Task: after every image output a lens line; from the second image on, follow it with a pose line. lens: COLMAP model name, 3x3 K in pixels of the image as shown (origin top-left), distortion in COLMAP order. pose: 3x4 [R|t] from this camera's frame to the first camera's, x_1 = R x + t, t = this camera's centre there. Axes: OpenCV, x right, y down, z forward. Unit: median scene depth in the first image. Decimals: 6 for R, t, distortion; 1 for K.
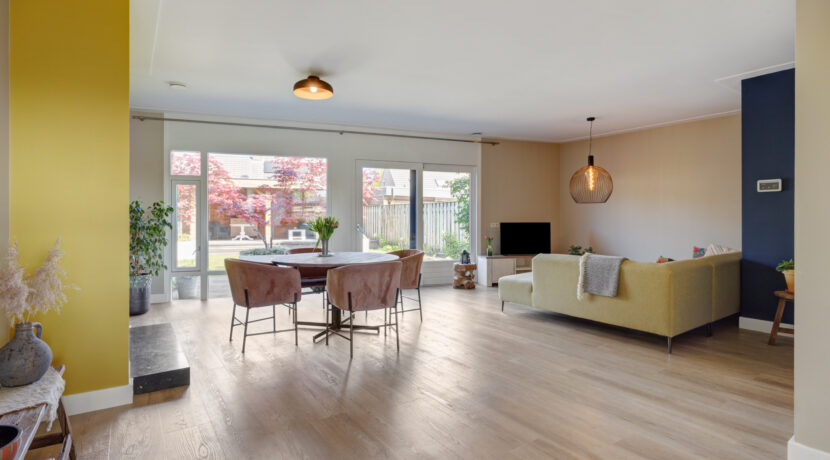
lens RADIAL K [[409.2, 0, 411.0], [0, 409.2, 223.4], [0, 0, 1]] dist [-0.013076, -0.000134]
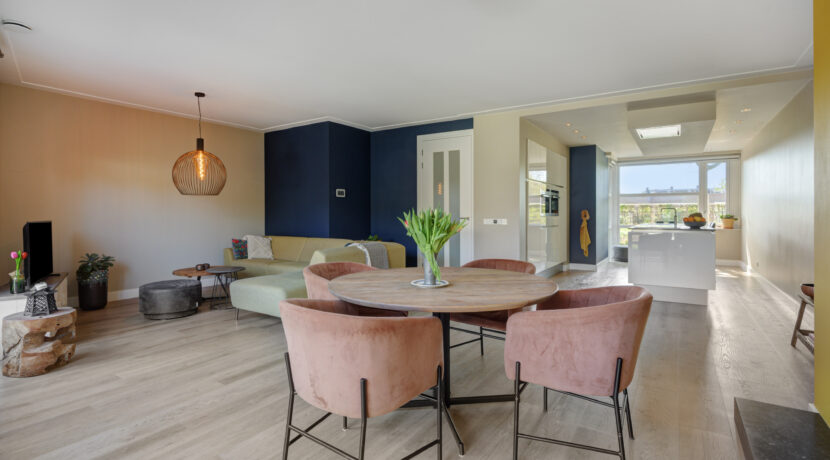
lens RADIAL K [[398.3, 0, 417.9], [0, 398.3, 214.1], [0, 0, 1]] dist [-0.012723, 0.000455]
pose [[-0.373823, 0.002094, 0.927498, -0.493234], [0.012994, 0.999911, 0.002980, -0.008603], [-0.927409, 0.013166, -0.373817, 0.910621]]
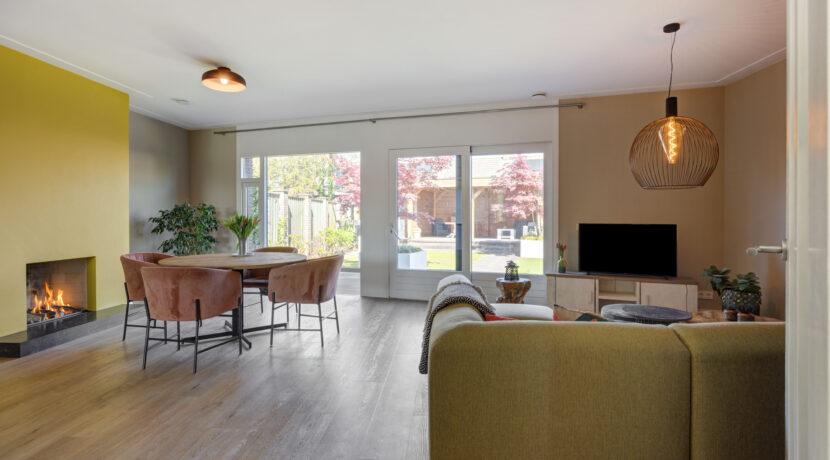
lens RADIAL K [[416.2, 0, 416.4], [0, 416.2, 221.0], [0, 0, 1]] dist [-0.002672, -0.000261]
pose [[0.778743, 0.007469, -0.627298, 0.529975], [-0.009103, 0.999958, 0.000605, -0.004214], [0.627277, 0.005239, 0.778779, 0.382726]]
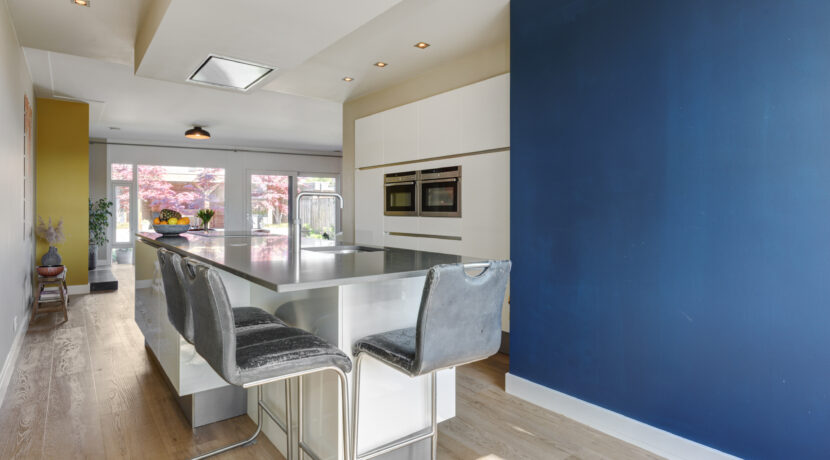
lens RADIAL K [[440.3, 0, 417.9], [0, 440.3, 216.1], [0, 0, 1]] dist [0.000154, 0.000182]
pose [[0.997835, 0.006063, 0.065486, 0.416529], [-0.006109, 0.999981, 0.000491, 0.005165], [-0.065481, -0.000890, 0.997853, -0.670468]]
